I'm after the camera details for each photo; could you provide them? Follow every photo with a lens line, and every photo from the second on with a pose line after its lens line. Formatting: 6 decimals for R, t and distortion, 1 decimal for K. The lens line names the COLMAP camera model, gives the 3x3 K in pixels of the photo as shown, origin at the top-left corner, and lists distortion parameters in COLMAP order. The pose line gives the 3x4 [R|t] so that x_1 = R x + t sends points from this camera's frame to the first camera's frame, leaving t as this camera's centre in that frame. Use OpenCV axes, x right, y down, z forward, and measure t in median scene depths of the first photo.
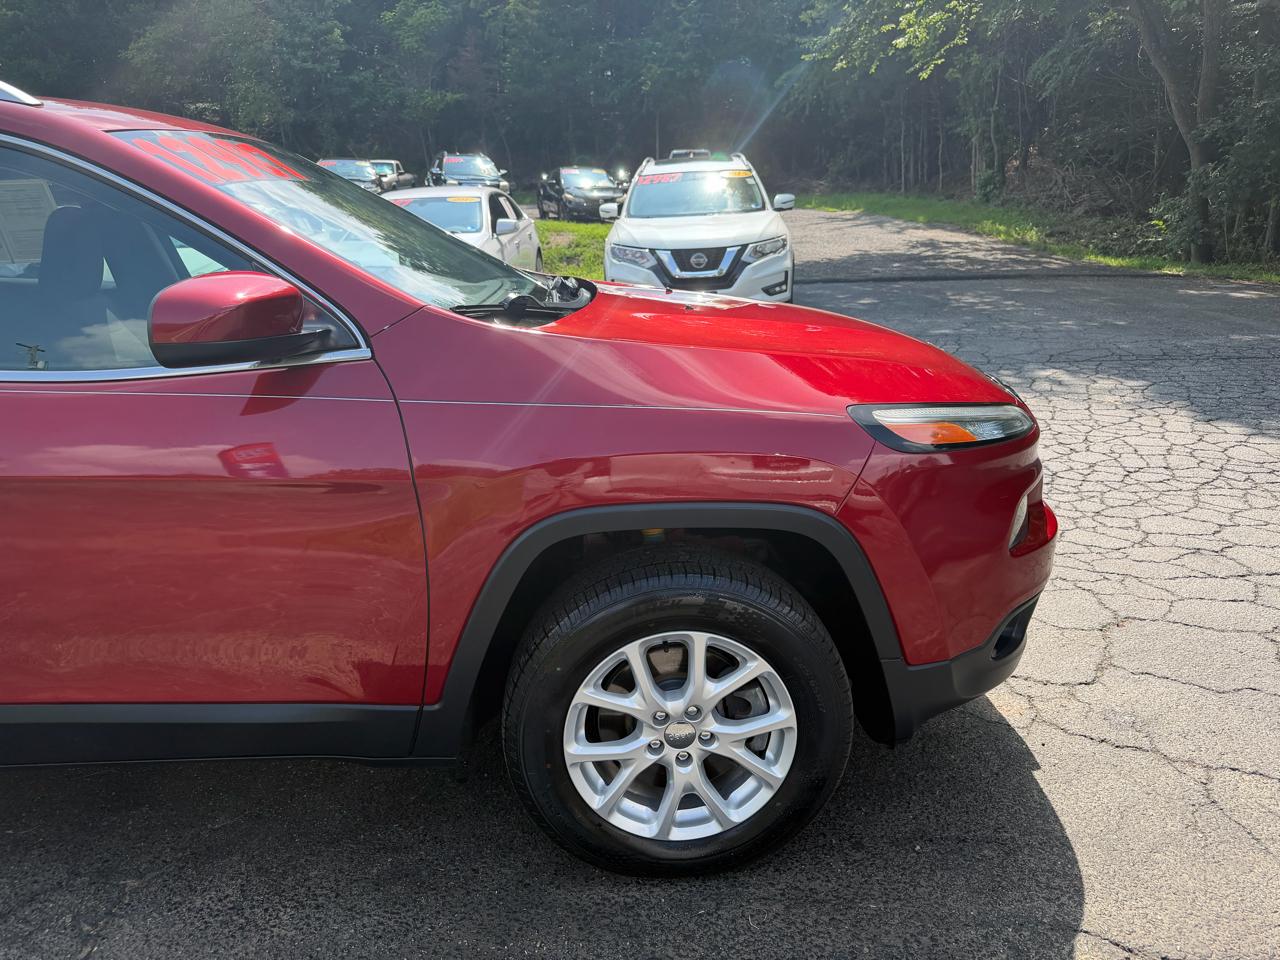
lens RADIAL K [[945.8, 0, 636.9], [0, 945.8, 457.3], [0, 0, 1]] dist [0.005986, -0.006117]
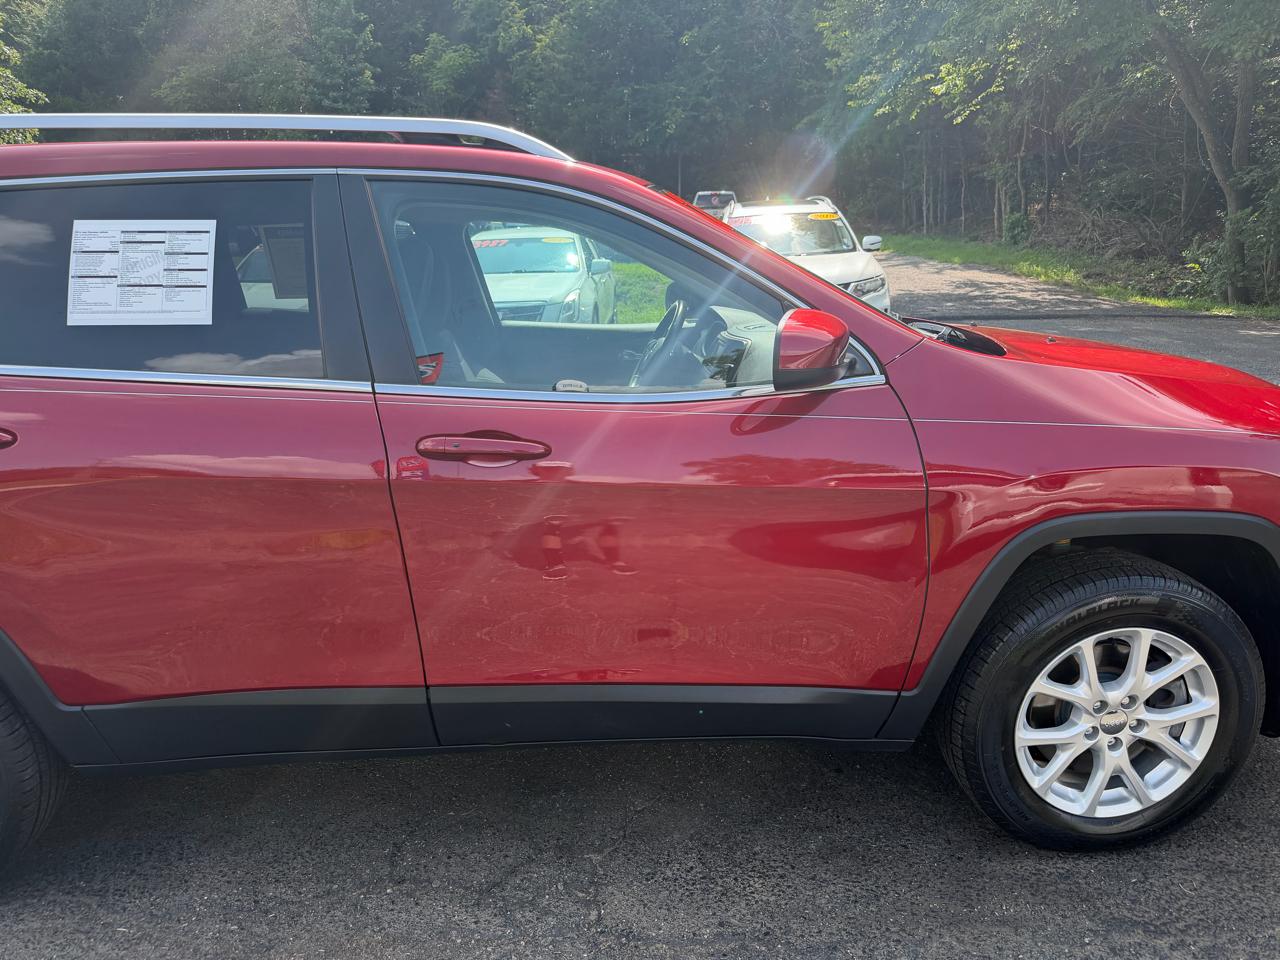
lens RADIAL K [[928.5, 0, 640.0], [0, 928.5, 480.0], [0, 0, 1]] dist [0.005789, -0.005547]
pose [[0.999931, 0.005364, 0.010495, -0.063870], [-0.005242, 0.999919, -0.011560, 0.002761], [-0.010556, 0.011504, 0.999878, -0.011754]]
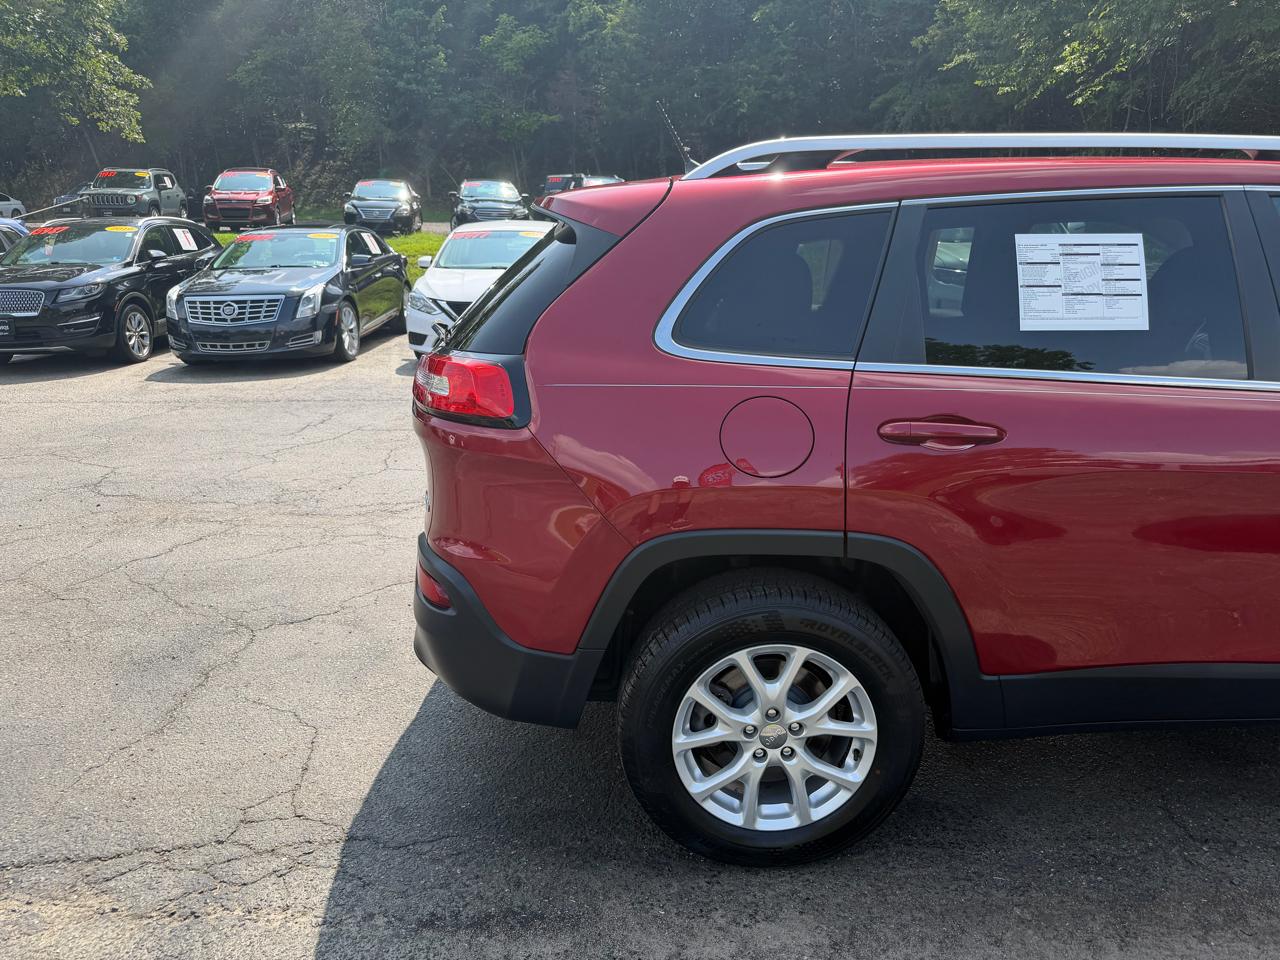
lens RADIAL K [[923.7, 0, 640.0], [0, 923.7, 480.0], [0, 0, 1]] dist [-0.003054, 0.000831]
pose [[0.999624, 0.012441, -0.024431, -0.143816], [-0.012159, 0.999858, 0.011629, 0.002292], [0.024573, -0.011327, 0.999634, -0.019306]]
